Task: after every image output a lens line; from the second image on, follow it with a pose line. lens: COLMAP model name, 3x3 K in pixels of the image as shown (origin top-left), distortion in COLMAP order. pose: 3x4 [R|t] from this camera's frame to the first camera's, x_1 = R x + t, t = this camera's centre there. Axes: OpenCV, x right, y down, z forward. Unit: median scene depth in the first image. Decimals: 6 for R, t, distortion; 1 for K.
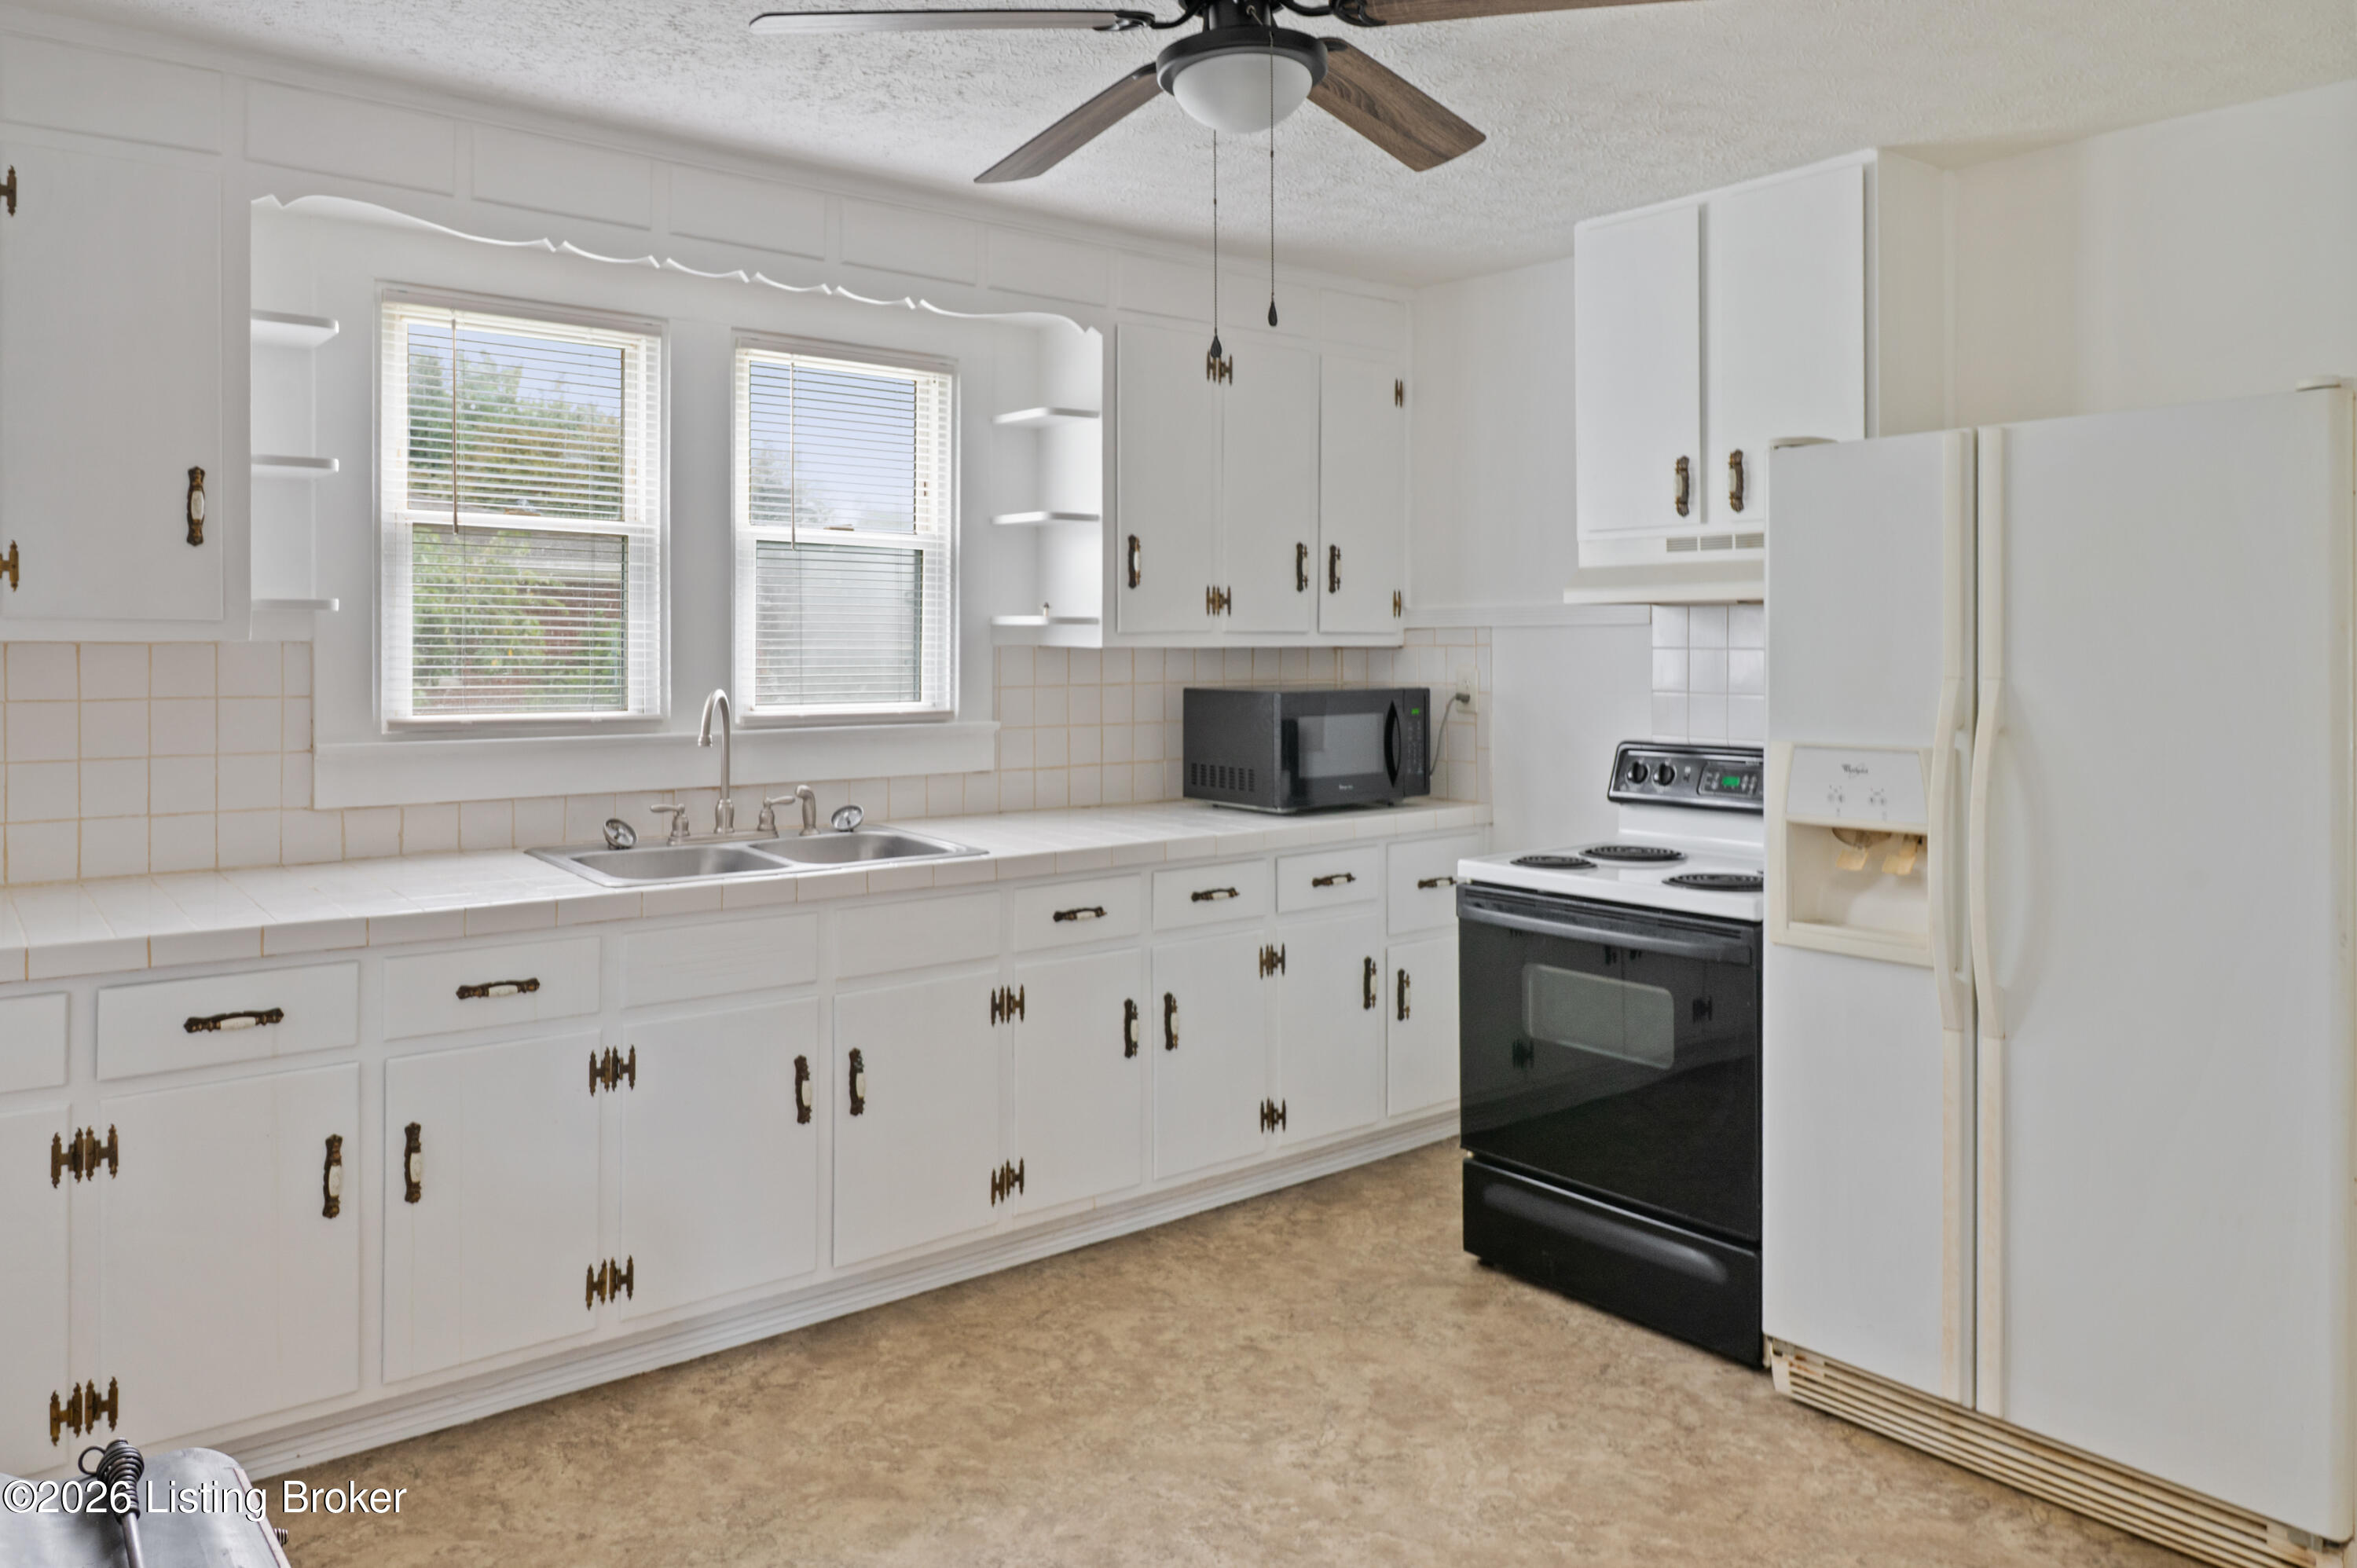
lens RADIAL K [[1614.0, 0, 1206.7], [0, 1614.0, 693.0], [0, 0, 1]] dist [-0.007060, 0.003069]
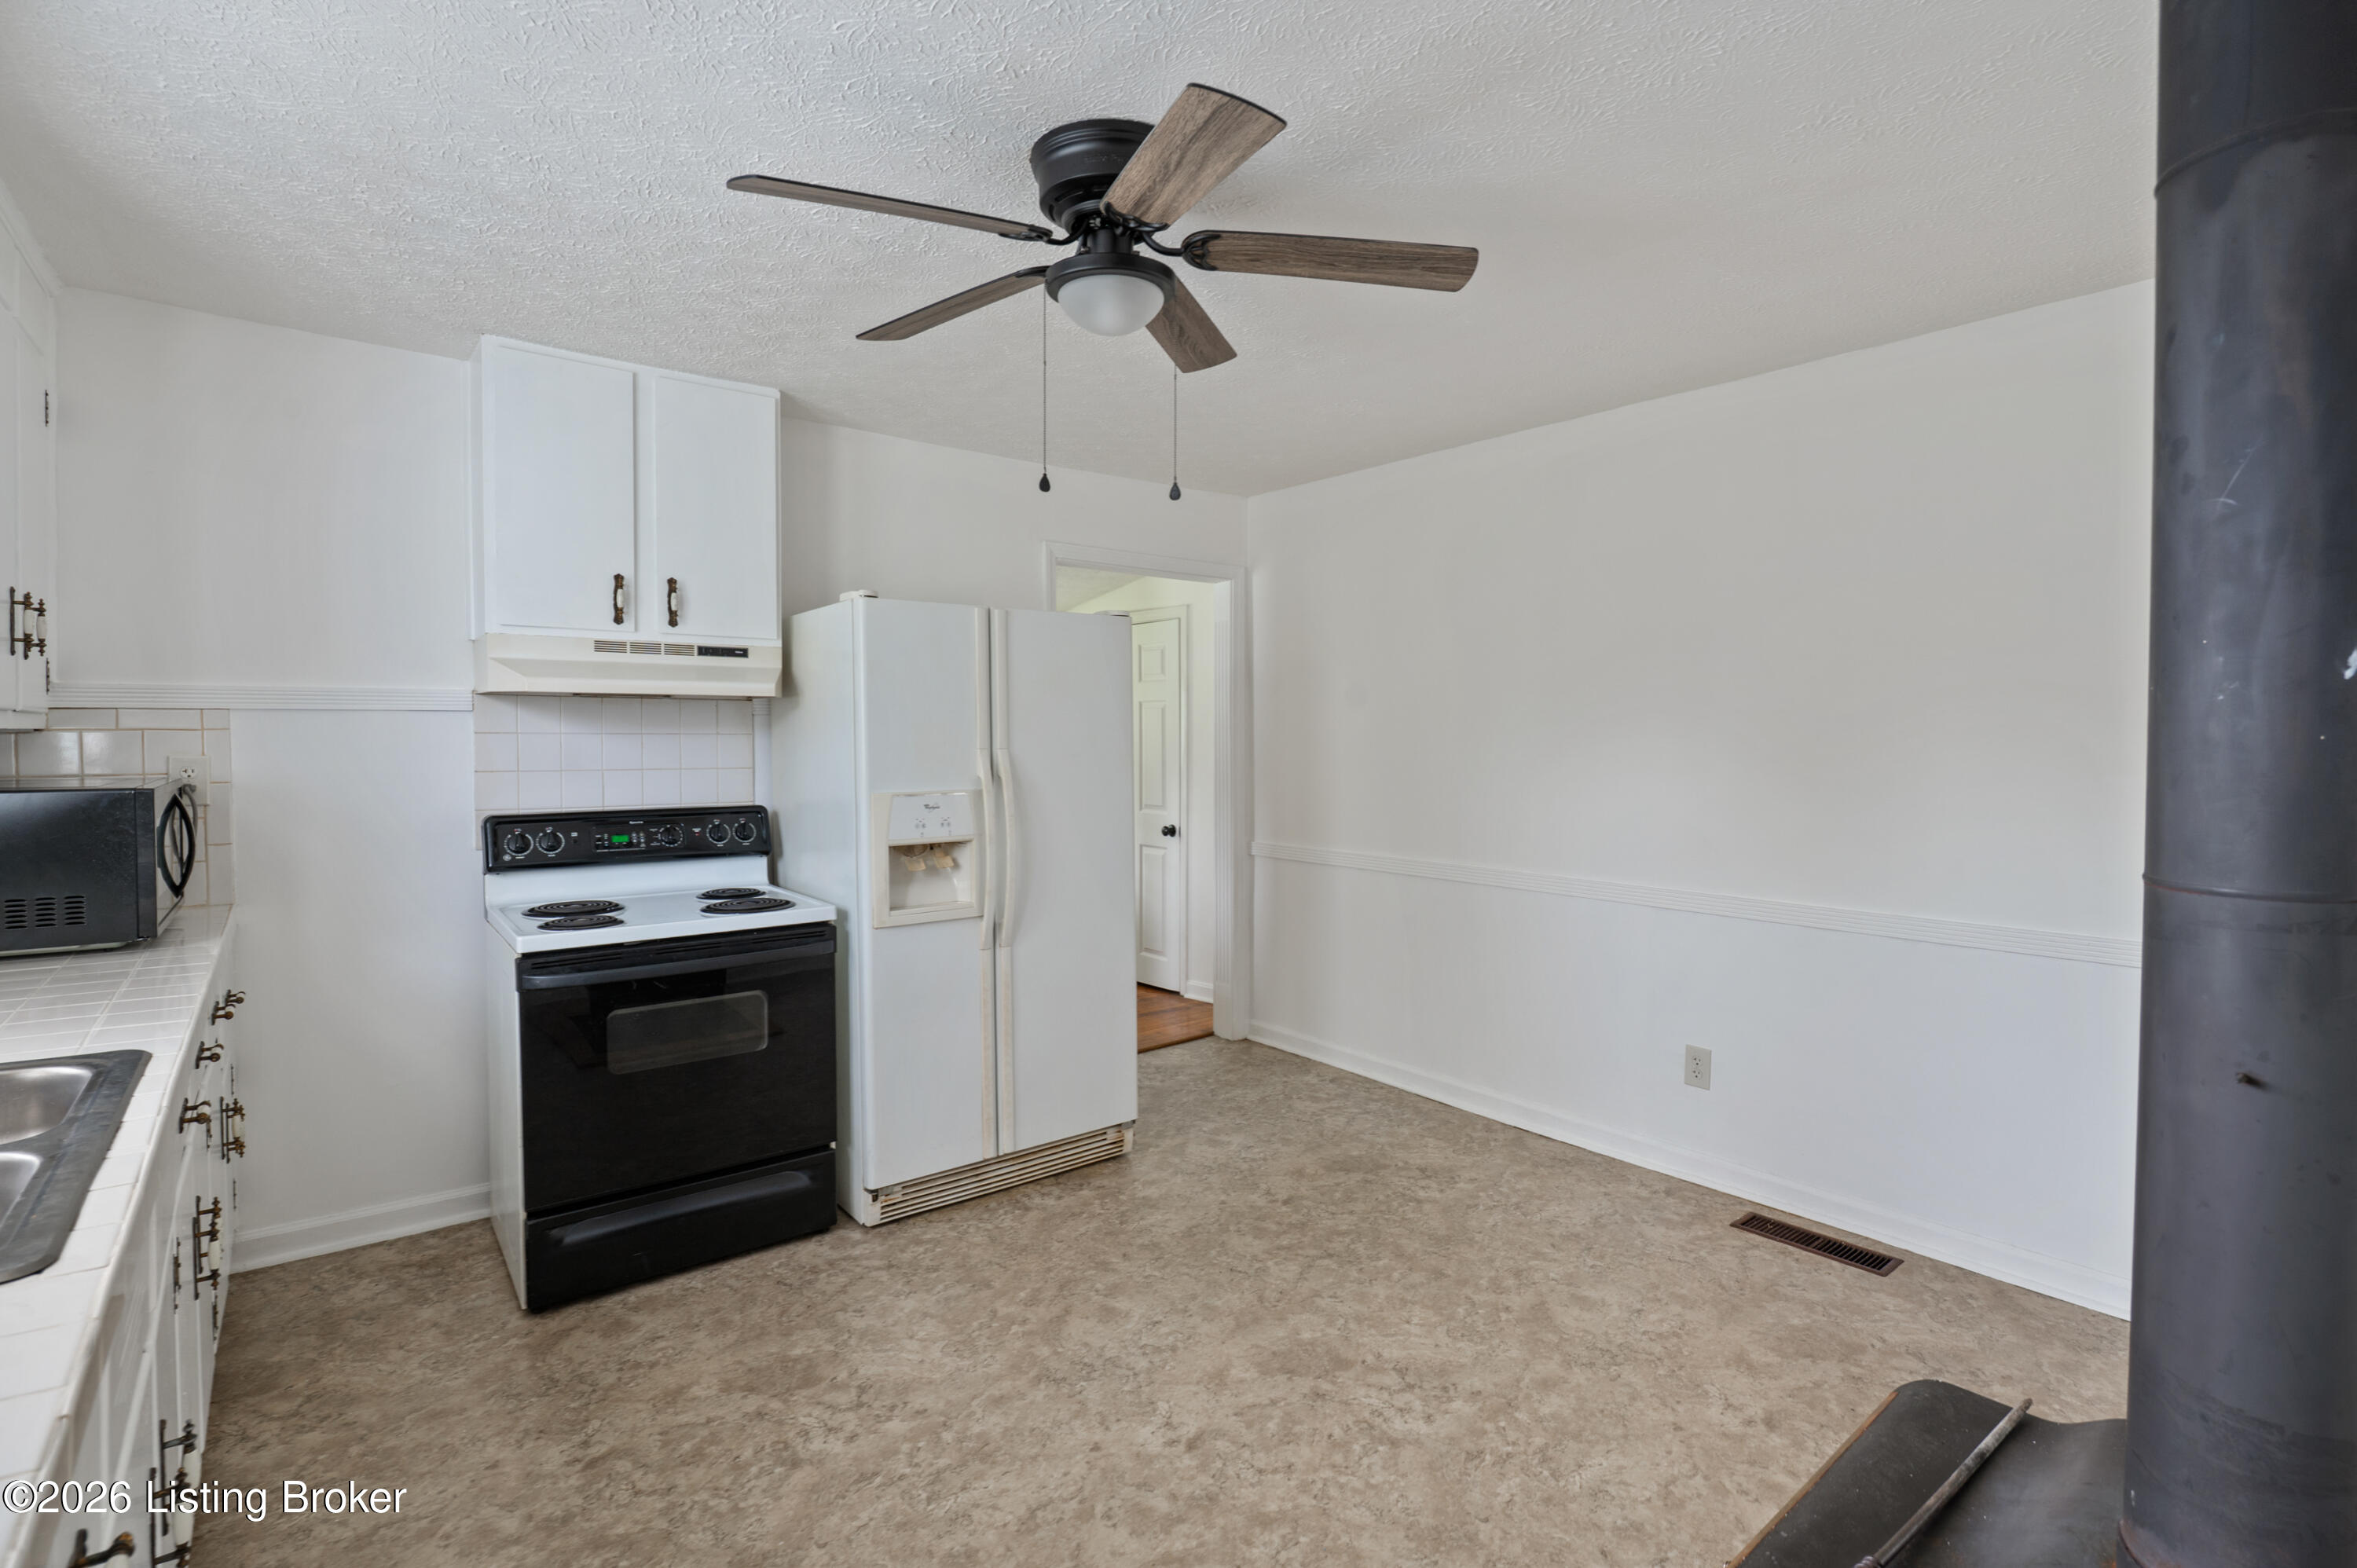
lens RADIAL K [[1119.2, 0, 1158.1], [0, 1119.2, 801.1], [0, 0, 1]] dist [-0.007329, 0.000329]
pose [[0.010902, -0.054883, 0.998433, -0.593704], [0.029915, 0.998064, 0.054536, -0.010598], [-0.999493, 0.029274, 0.012522, 0.632050]]
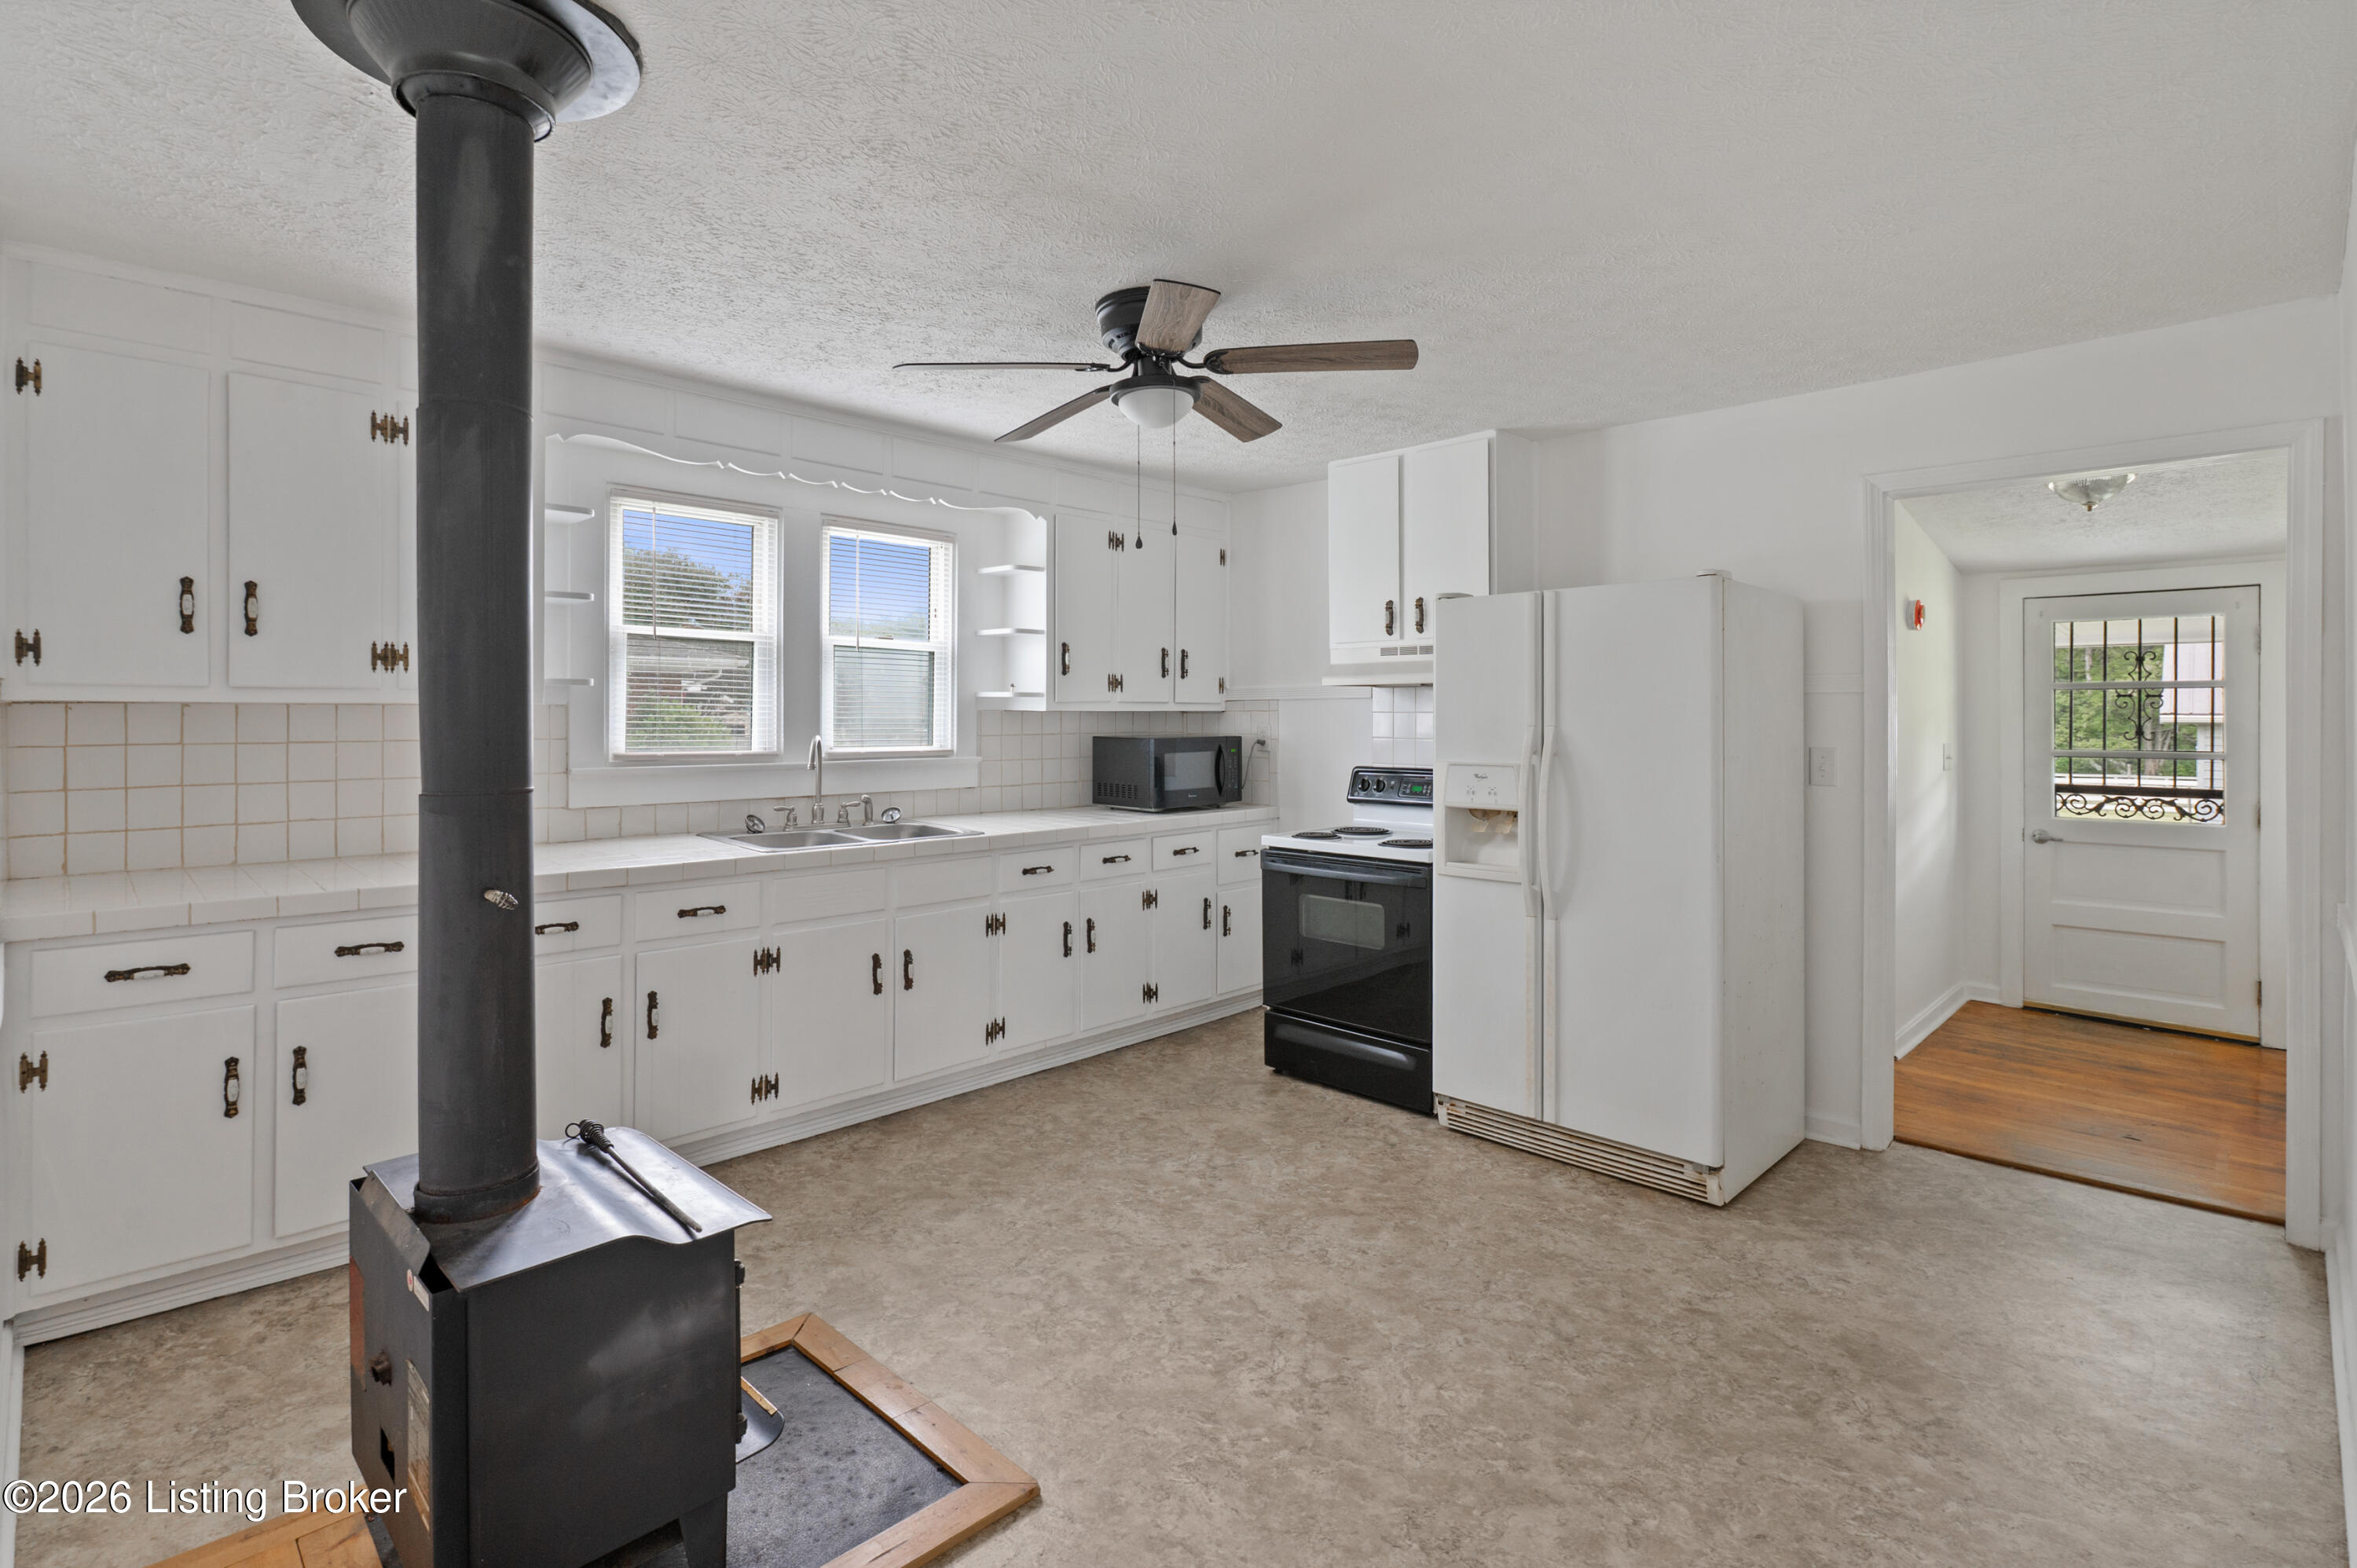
lens RADIAL K [[1119.2, 0, 1199.2], [0, 1119.2, 761.1], [0, 0, 1]] dist [-0.007329, 0.000329]
pose [[0.993338, -0.003170, 0.115195, -0.049578], [0.001909, 0.999937, 0.011055, 0.012620], [-0.115222, -0.010761, 0.993281, -0.181331]]
